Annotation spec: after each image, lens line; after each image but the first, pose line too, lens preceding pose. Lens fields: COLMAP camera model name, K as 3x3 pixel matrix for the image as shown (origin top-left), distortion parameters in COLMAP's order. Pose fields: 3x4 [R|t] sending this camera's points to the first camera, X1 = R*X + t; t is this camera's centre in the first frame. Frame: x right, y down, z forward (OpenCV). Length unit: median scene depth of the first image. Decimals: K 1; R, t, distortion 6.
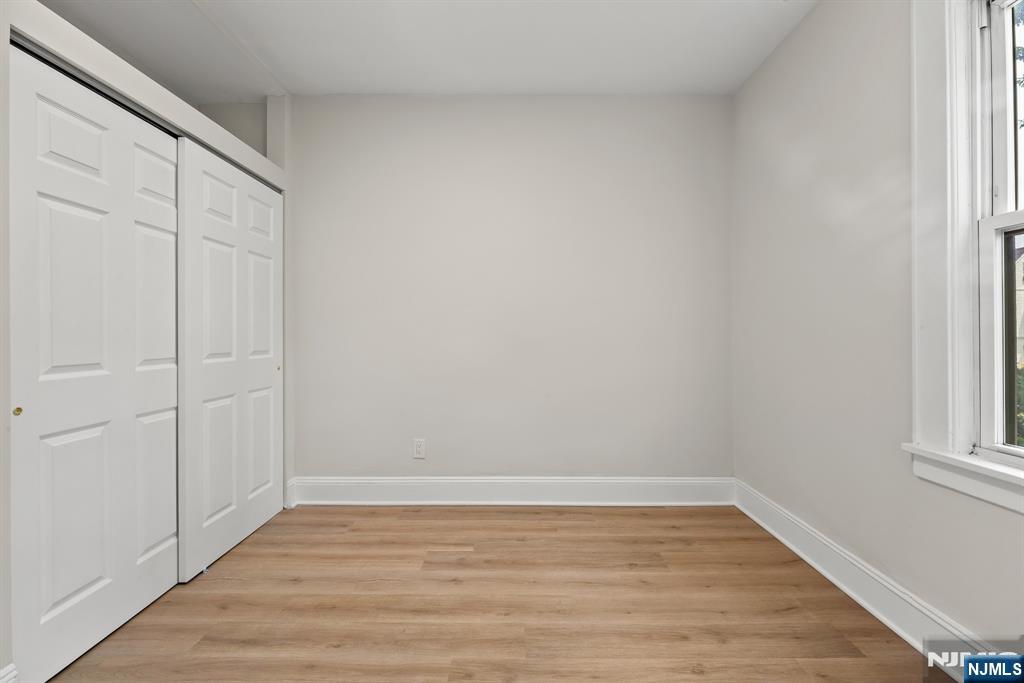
lens RADIAL K [[420.9, 0, 516.9], [0, 420.9, 339.7], [0, 0, 1]] dist [0.000448, -0.000035]
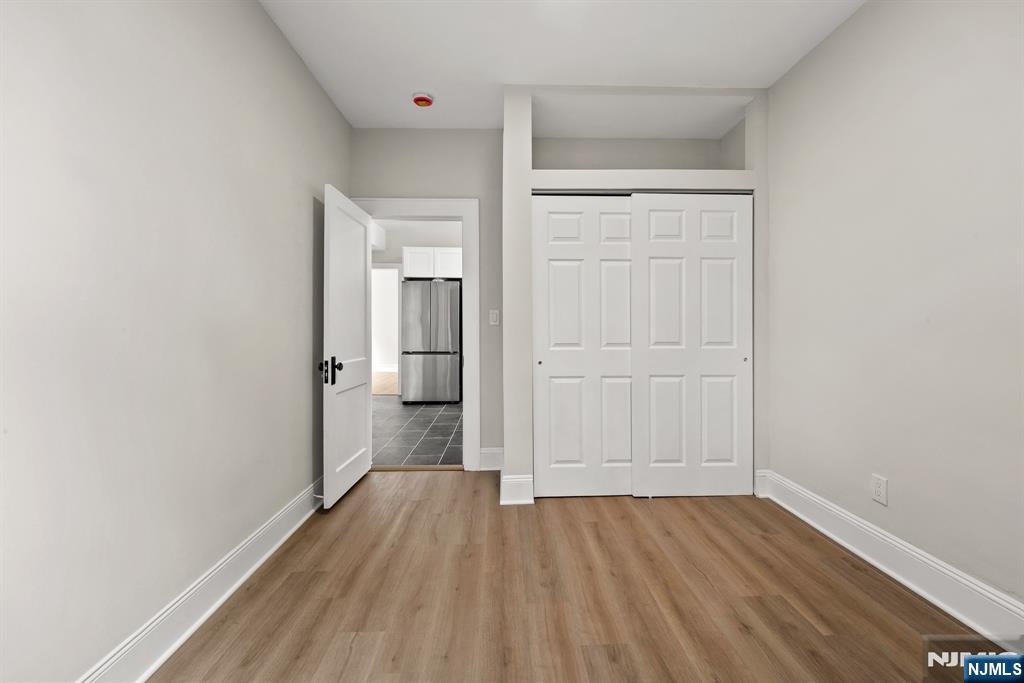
lens RADIAL K [[420.9, 0, 516.9], [0, 420.9, 339.7], [0, 0, 1]] dist [0.000448, -0.000035]
pose [[0.047234, 0.026511, -0.998532, 0.571559], [-0.012520, 0.999585, 0.025947, -0.003058], [0.998805, 0.011276, 0.047546, 0.458245]]
